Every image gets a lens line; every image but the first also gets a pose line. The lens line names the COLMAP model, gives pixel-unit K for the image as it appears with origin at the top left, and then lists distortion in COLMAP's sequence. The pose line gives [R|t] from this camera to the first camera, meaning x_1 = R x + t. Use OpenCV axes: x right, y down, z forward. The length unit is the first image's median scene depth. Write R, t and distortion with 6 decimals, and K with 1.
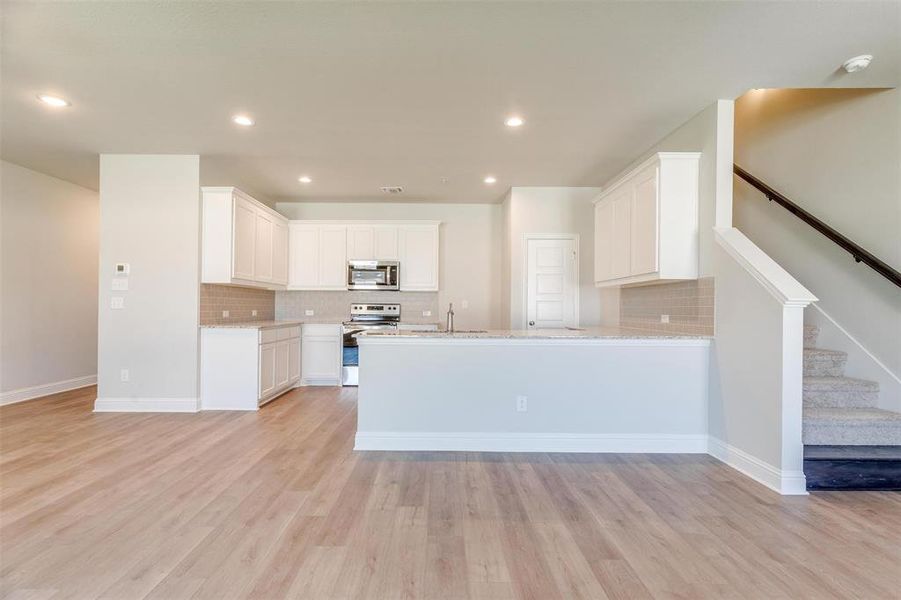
lens RADIAL K [[444.0, 0, 440.0], [0, 444.0, 306.2], [0, 0, 1]] dist [0.012182, -0.000155]
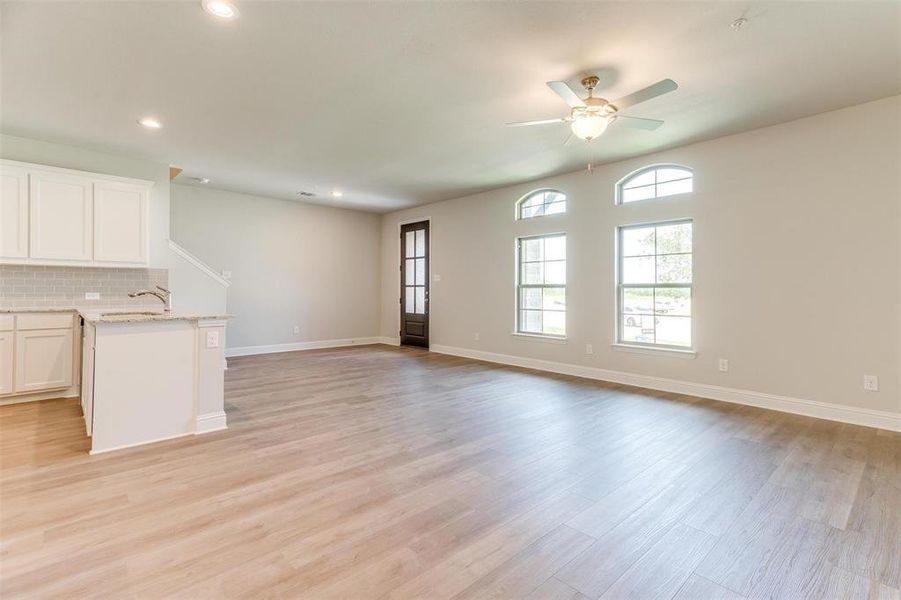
lens RADIAL K [[428.7, 0, 452.3], [0, 428.7, 285.5], [0, 0, 1]] dist [0.010633, -0.003002]
pose [[-0.695706, -0.003461, 0.718318, -0.935799], [-0.014044, 0.999863, -0.008784, -0.003822], [-0.718189, -0.016199, -0.695660, 0.975938]]
